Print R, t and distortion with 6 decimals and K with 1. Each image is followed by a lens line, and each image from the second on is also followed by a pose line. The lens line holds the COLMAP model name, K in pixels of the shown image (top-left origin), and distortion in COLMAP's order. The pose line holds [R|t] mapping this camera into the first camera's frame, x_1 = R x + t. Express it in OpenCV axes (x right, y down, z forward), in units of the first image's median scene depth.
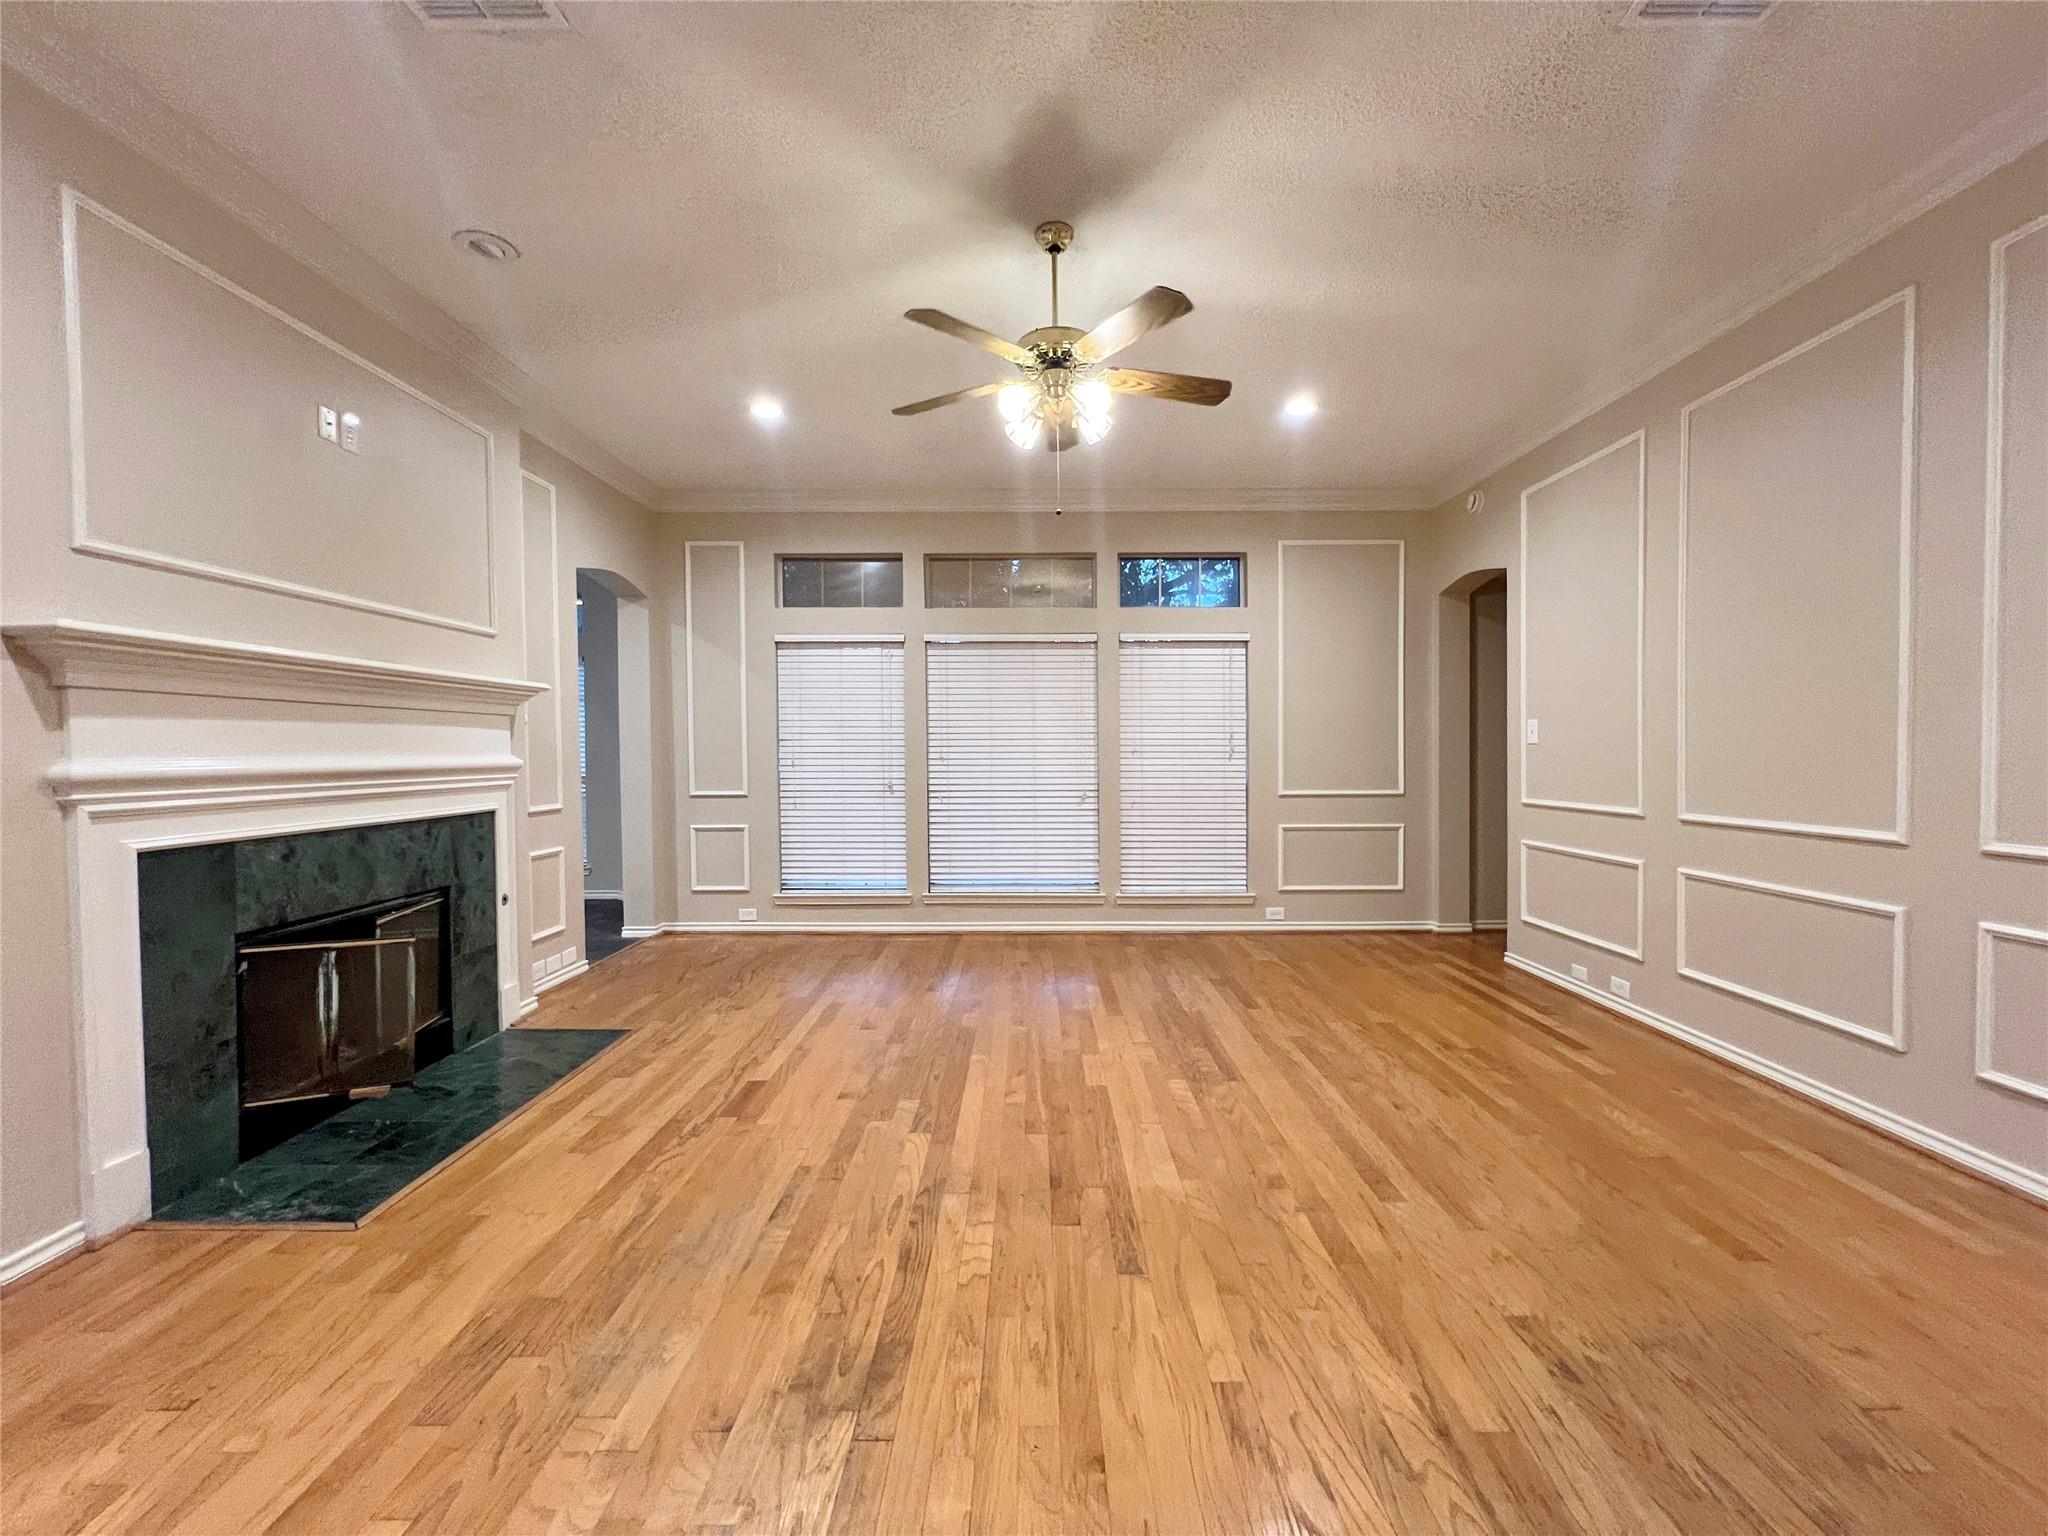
lens RADIAL K [[820.8, 0, 1032.9], [0, 820.8, 768.2], [0, 0, 1]] dist [-0.002540, 0.000173]
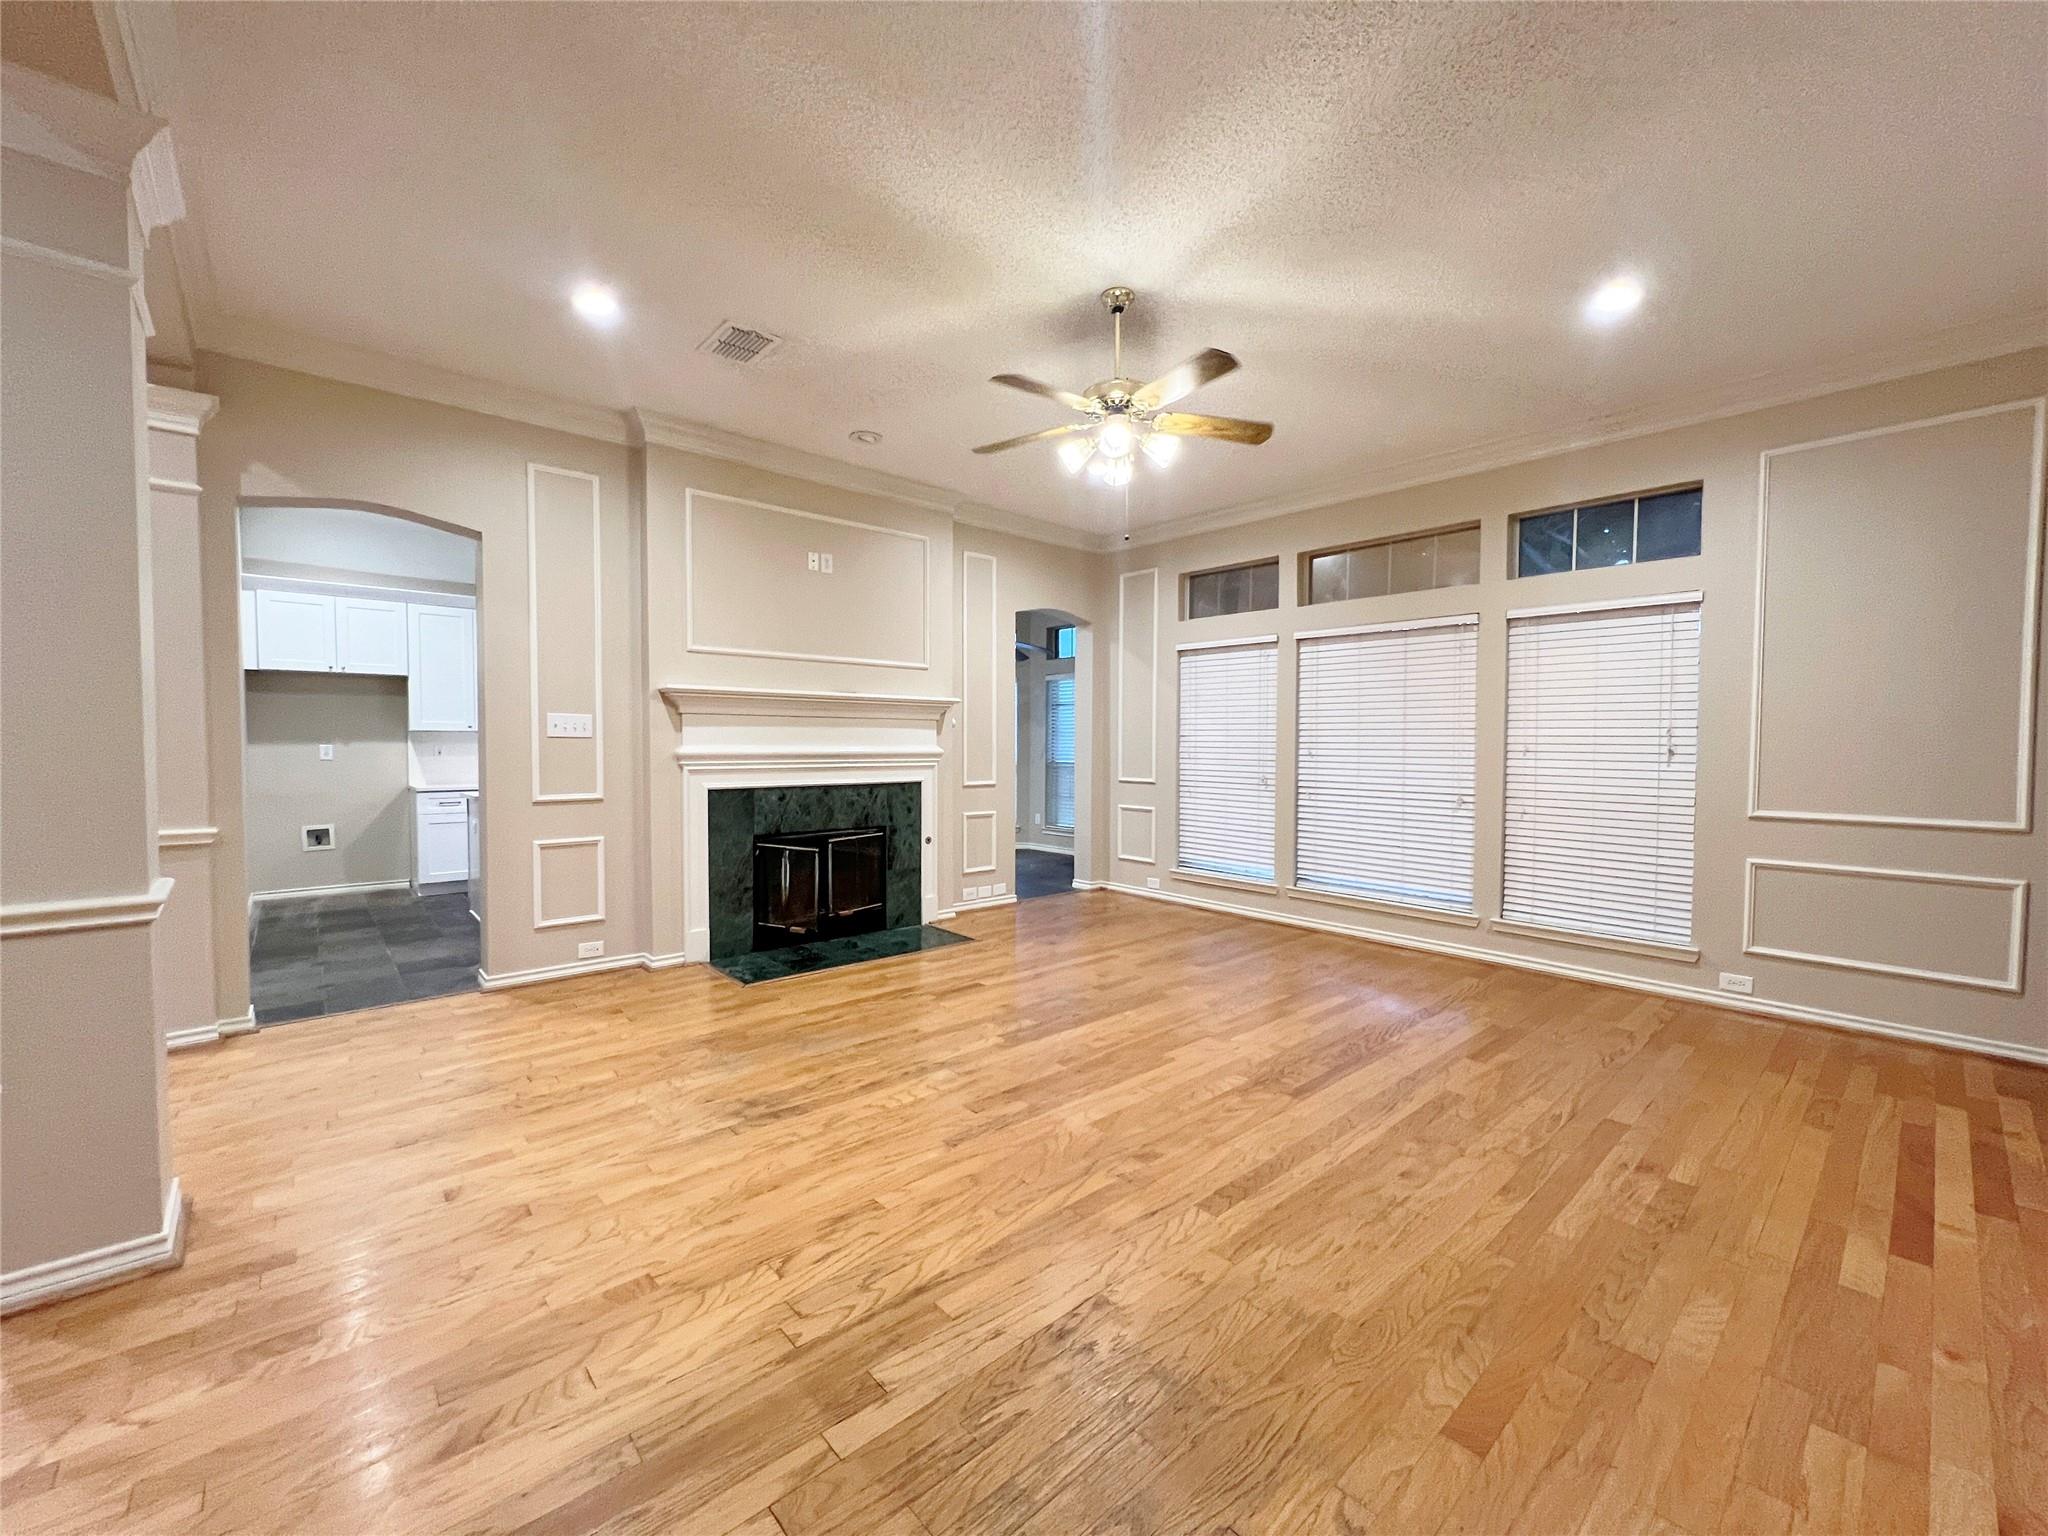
lens RADIAL K [[820.8, 0, 1029.4], [0, 820.8, 768.9], [0, 0, 1]] dist [-0.002540, 0.000173]
pose [[0.669481, 0.032539, -0.742116, 0.699238], [-0.025403, 0.999459, 0.020906, -0.011571], [0.742395, 0.004855, 0.669945, 0.124959]]
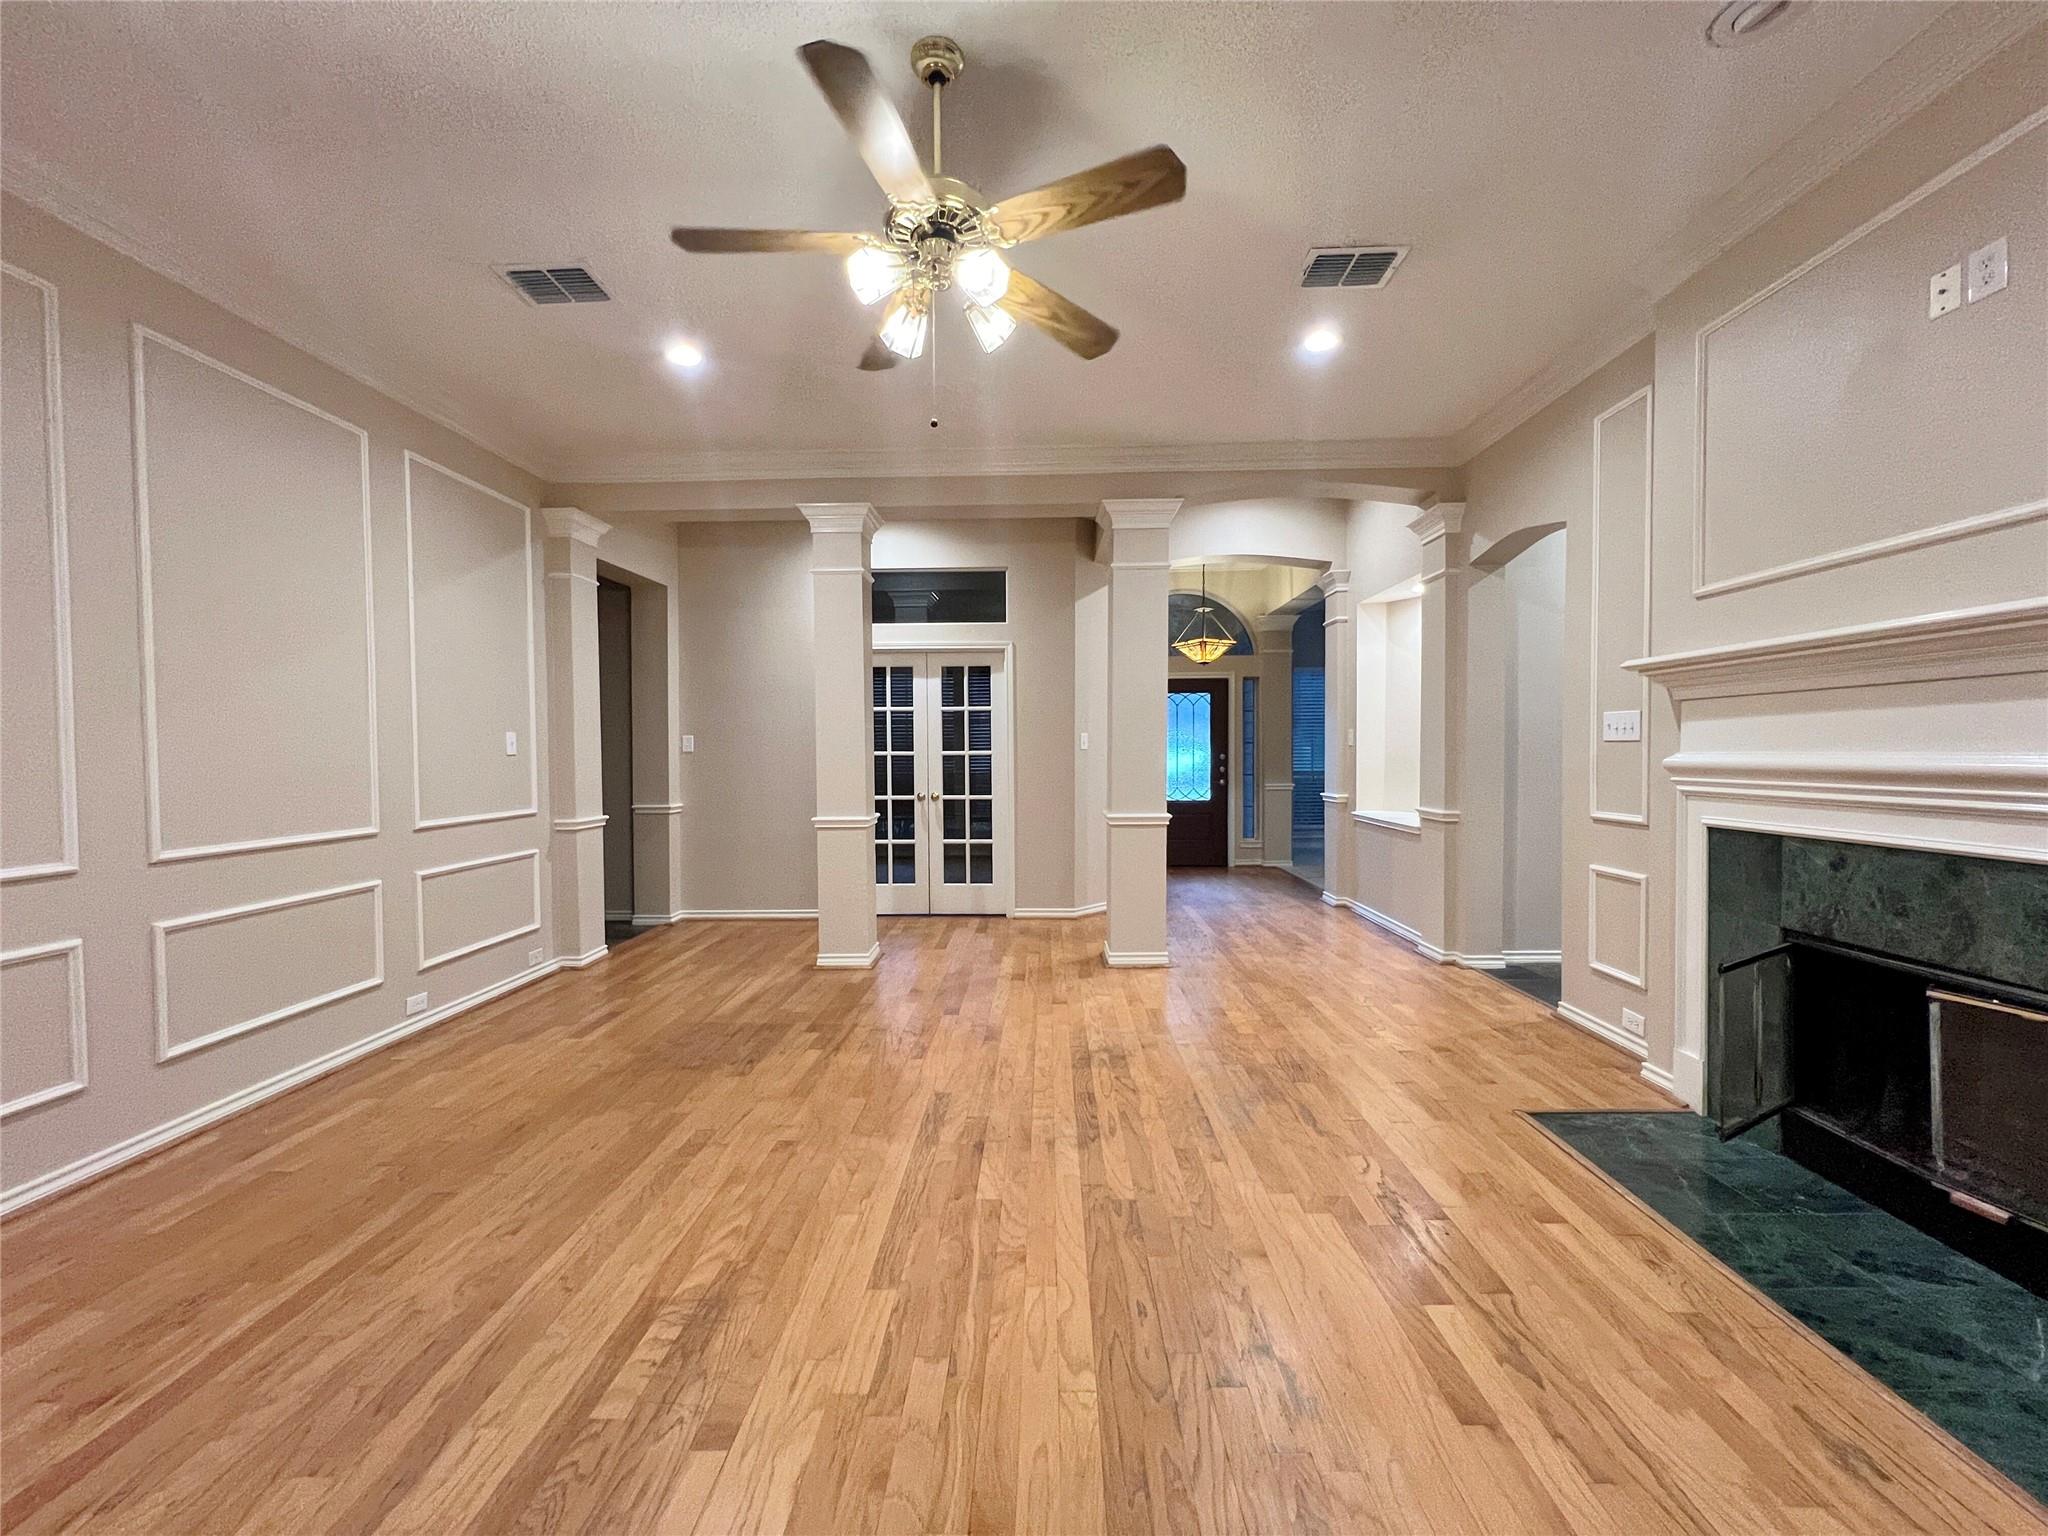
lens RADIAL K [[820.8, 0, 1028.0], [0, 820.8, 769.8], [0, 0, 1]] dist [-0.002540, 0.000173]
pose [[-0.999582, 0.016496, 0.023745, -0.053421], [0.017528, 0.998882, 0.043911, -0.038578], [-0.022994, 0.044309, -0.998753, 1.512830]]
